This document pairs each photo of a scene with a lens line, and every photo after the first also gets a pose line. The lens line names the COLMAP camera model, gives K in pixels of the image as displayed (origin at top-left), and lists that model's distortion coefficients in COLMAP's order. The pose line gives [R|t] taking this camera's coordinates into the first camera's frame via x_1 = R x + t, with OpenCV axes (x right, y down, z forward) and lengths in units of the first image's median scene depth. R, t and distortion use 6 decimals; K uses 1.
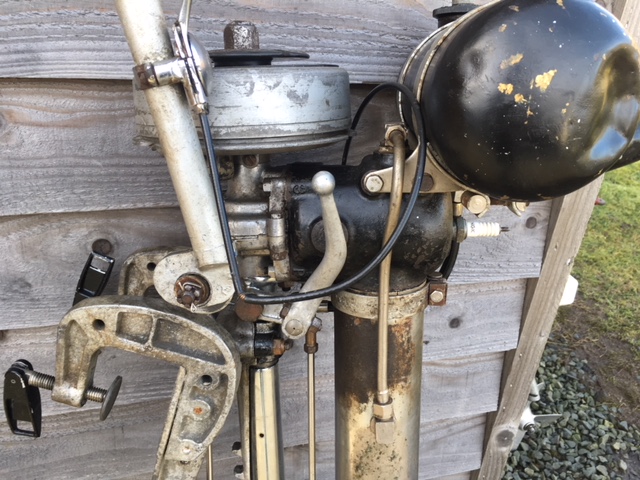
lens RADIAL K [[555.7, 0, 320.0], [0, 555.7, 240.0], [0, 0, 1]] dist [0.066787, -0.103341]
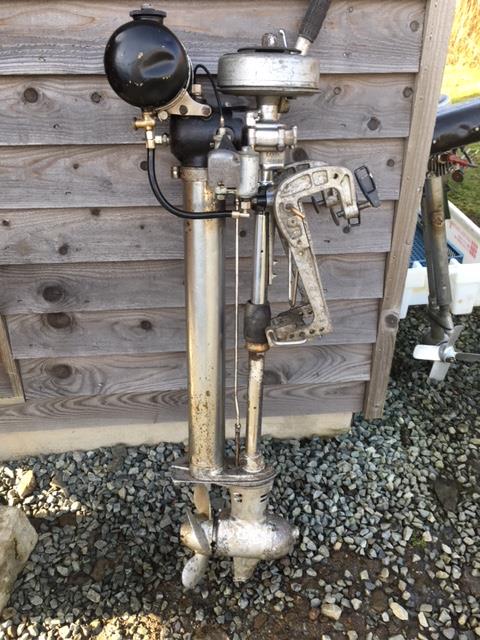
lens RADIAL K [[551.3, 0, 242.5], [0, 551.3, 321.0], [0, 0, 1]] dist [0.068724, -0.122874]
pose [[0.977121, 0.042871, -0.208317, 0.282787], [-0.032319, 0.998029, 0.053796, 0.326525], [0.210212, -0.045832, 0.976581, -0.646074]]
